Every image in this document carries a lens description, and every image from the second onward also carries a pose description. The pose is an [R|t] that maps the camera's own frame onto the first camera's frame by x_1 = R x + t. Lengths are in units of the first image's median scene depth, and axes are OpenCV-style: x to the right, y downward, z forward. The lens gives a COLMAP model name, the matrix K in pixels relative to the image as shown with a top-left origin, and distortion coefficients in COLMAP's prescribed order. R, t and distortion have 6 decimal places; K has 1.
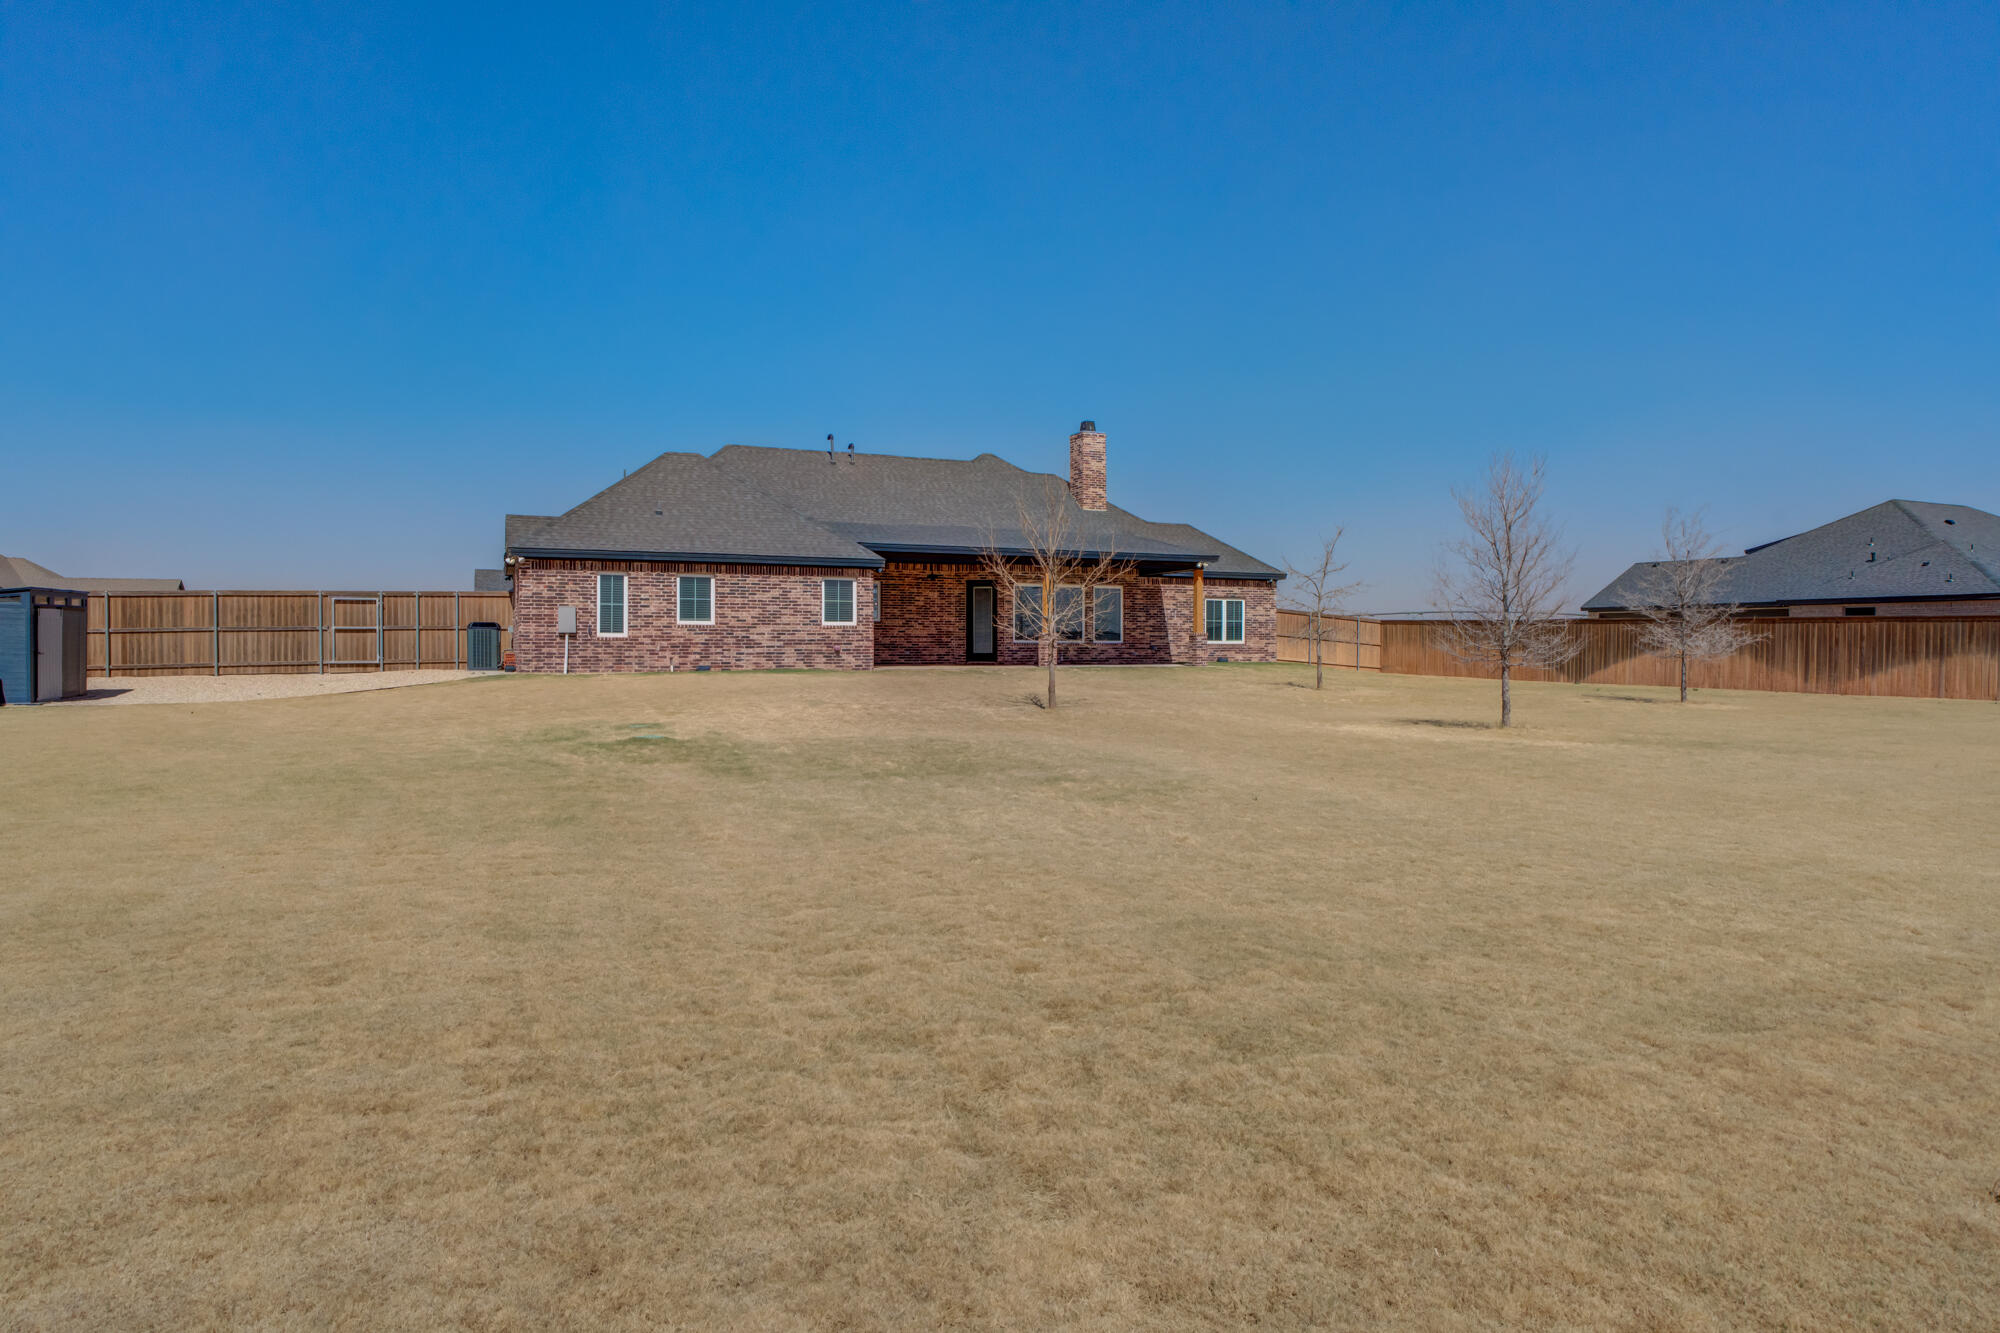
lens RADIAL K [[1146.9, 0, 1005.7], [0, 1146.9, 655.2], [0, 0, 1]] dist [-0.001601, 0.012601]
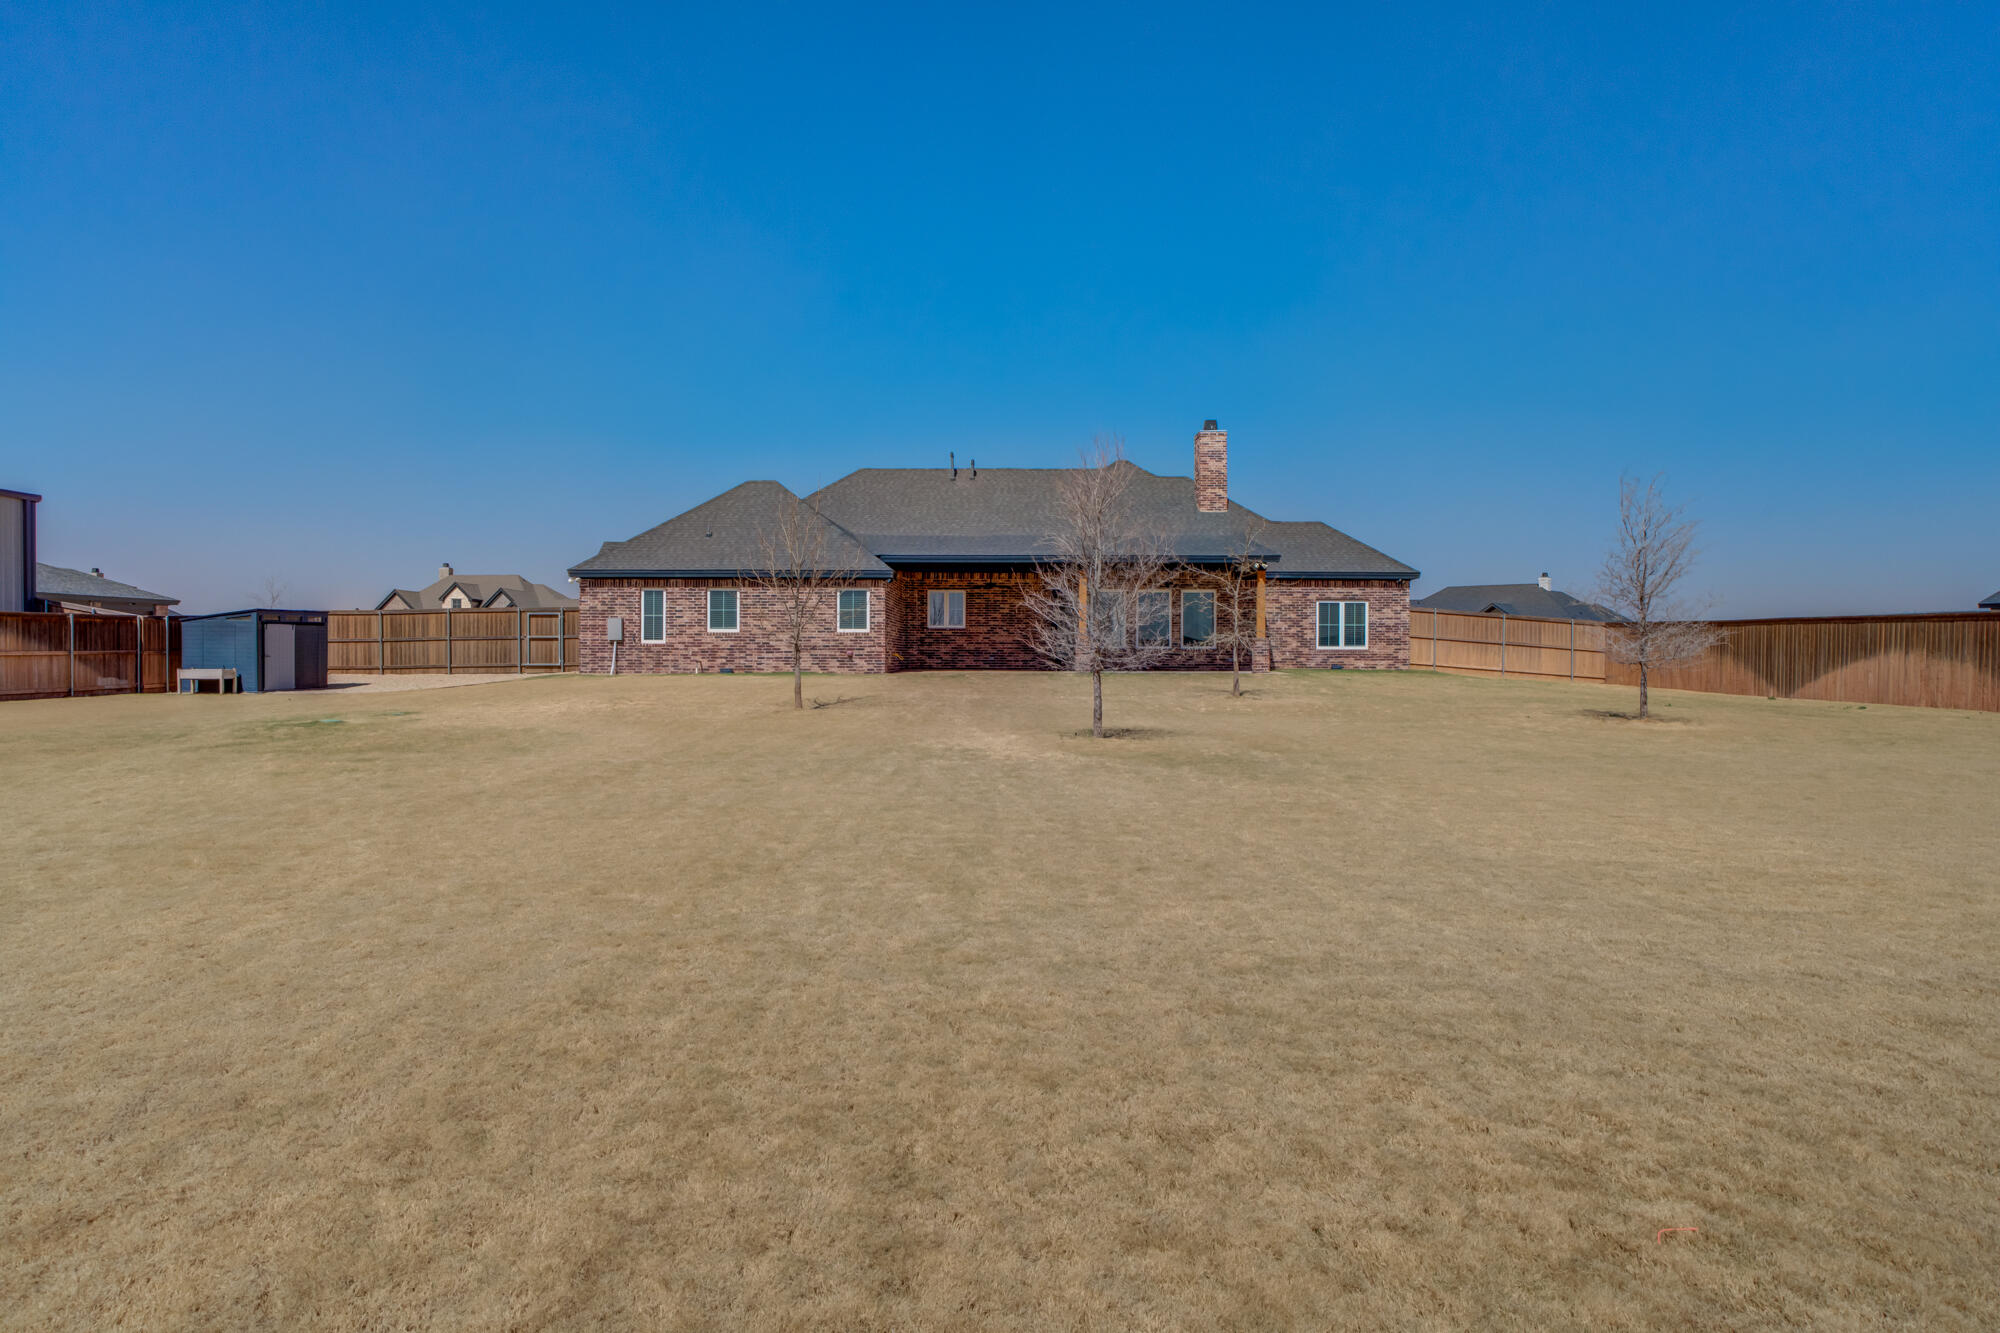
lens RADIAL K [[1146.9, 0, 1005.7], [0, 1146.9, 655.2], [0, 0, 1]] dist [-0.001601, 0.012601]
pose [[0.917687, 0.001111, -0.397303, 0.416836], [-0.004004, 0.999971, -0.006451, 0.002056], [0.397285, 0.007511, 0.917665, 0.061747]]
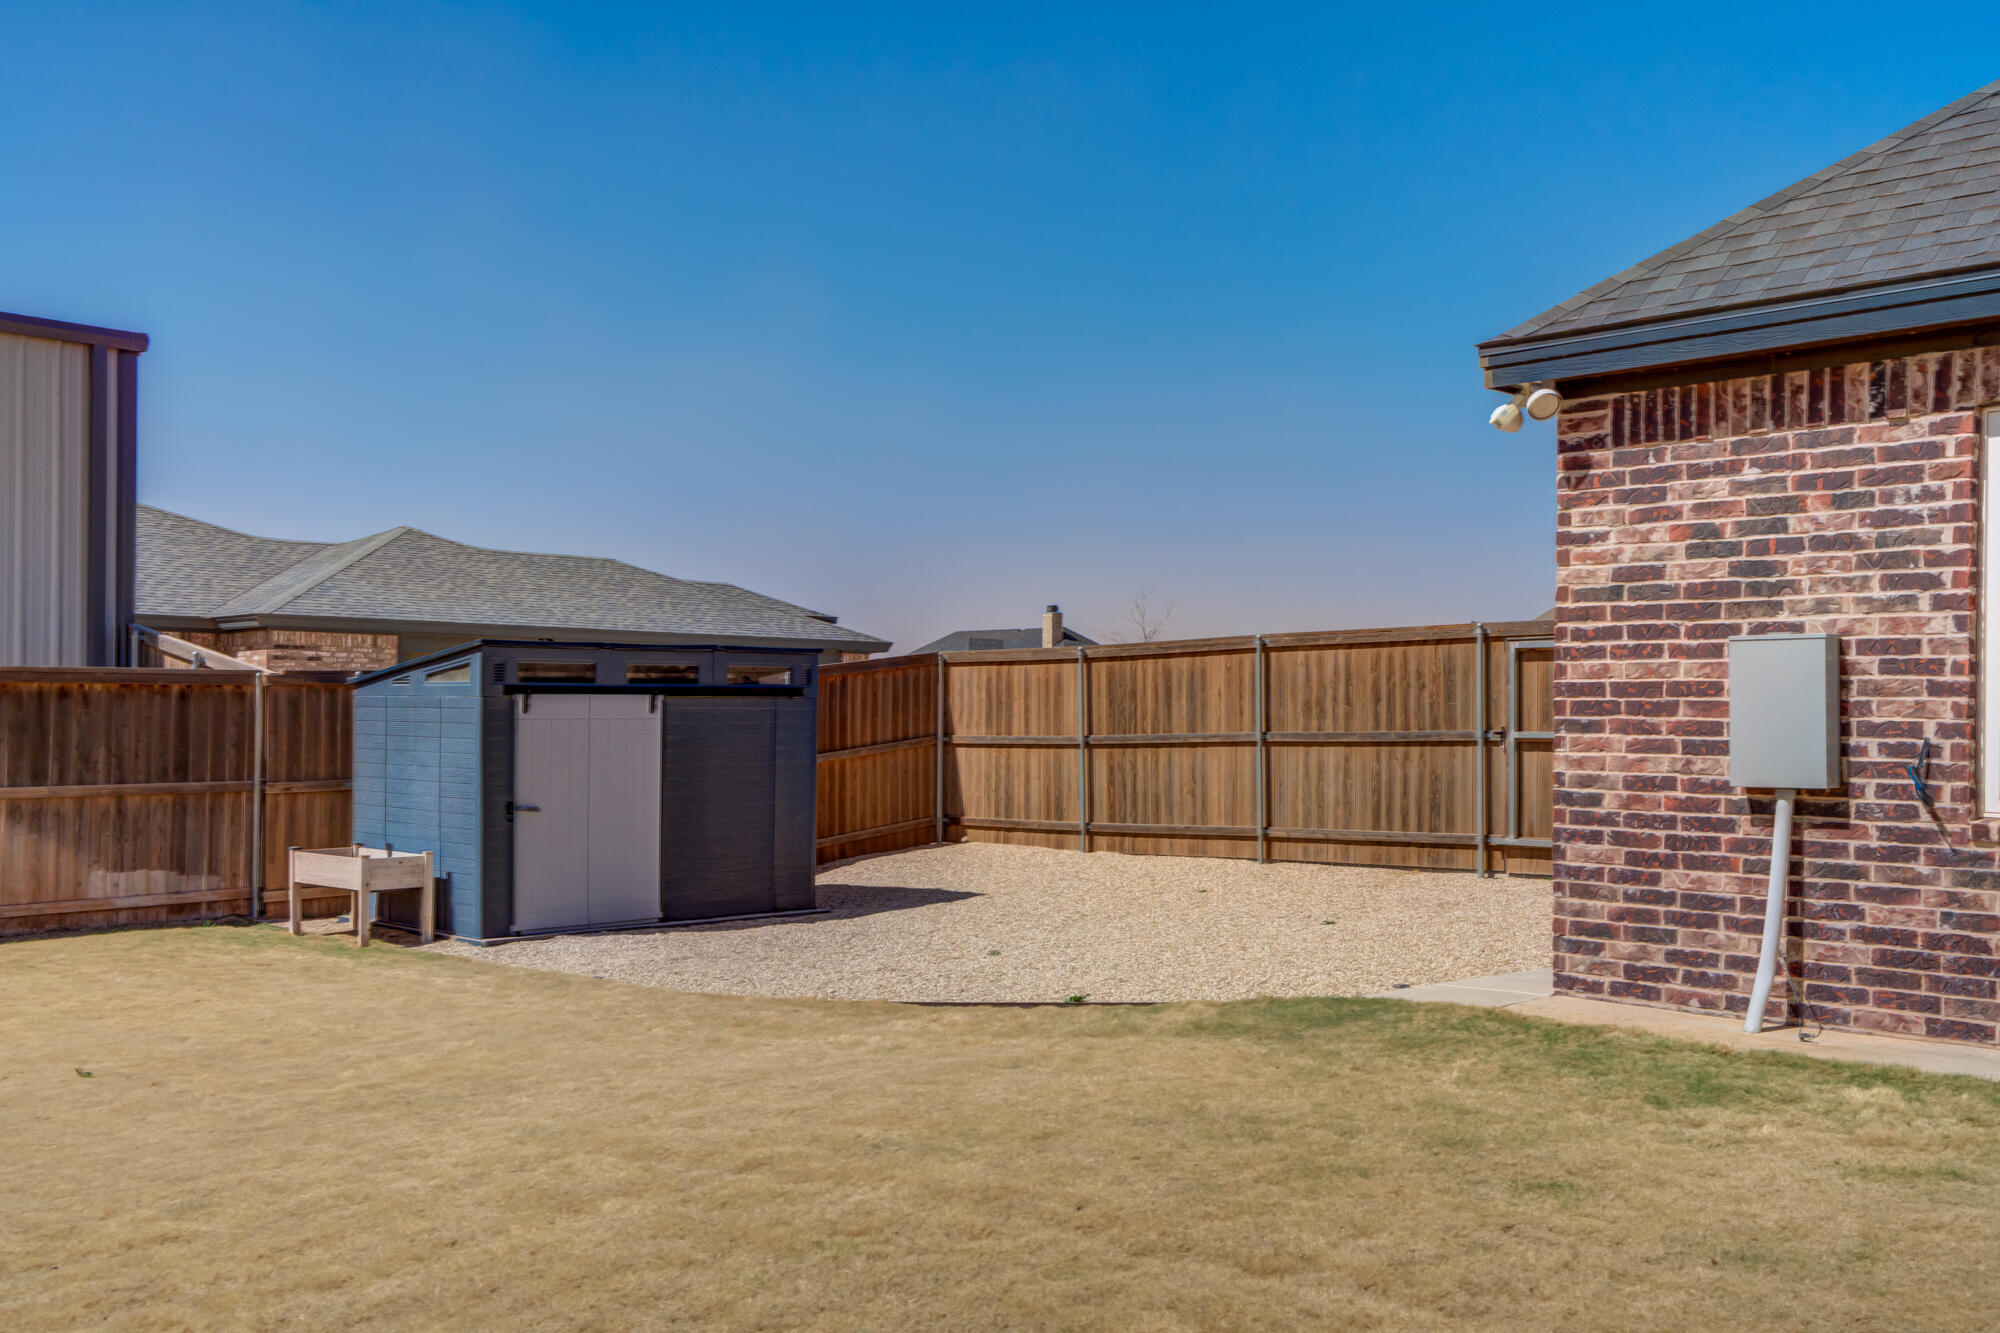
lens RADIAL K [[1930.8, 0, 950.4], [0, 1930.8, 674.5], [0, 0, 1]] dist [0.050723, 0.001982]
pose [[0.352335, -0.022831, -0.935595, -0.137423], [-0.017643, 0.999363, -0.031031, -0.022795], [0.935707, 0.027440, 0.351708, 0.702514]]
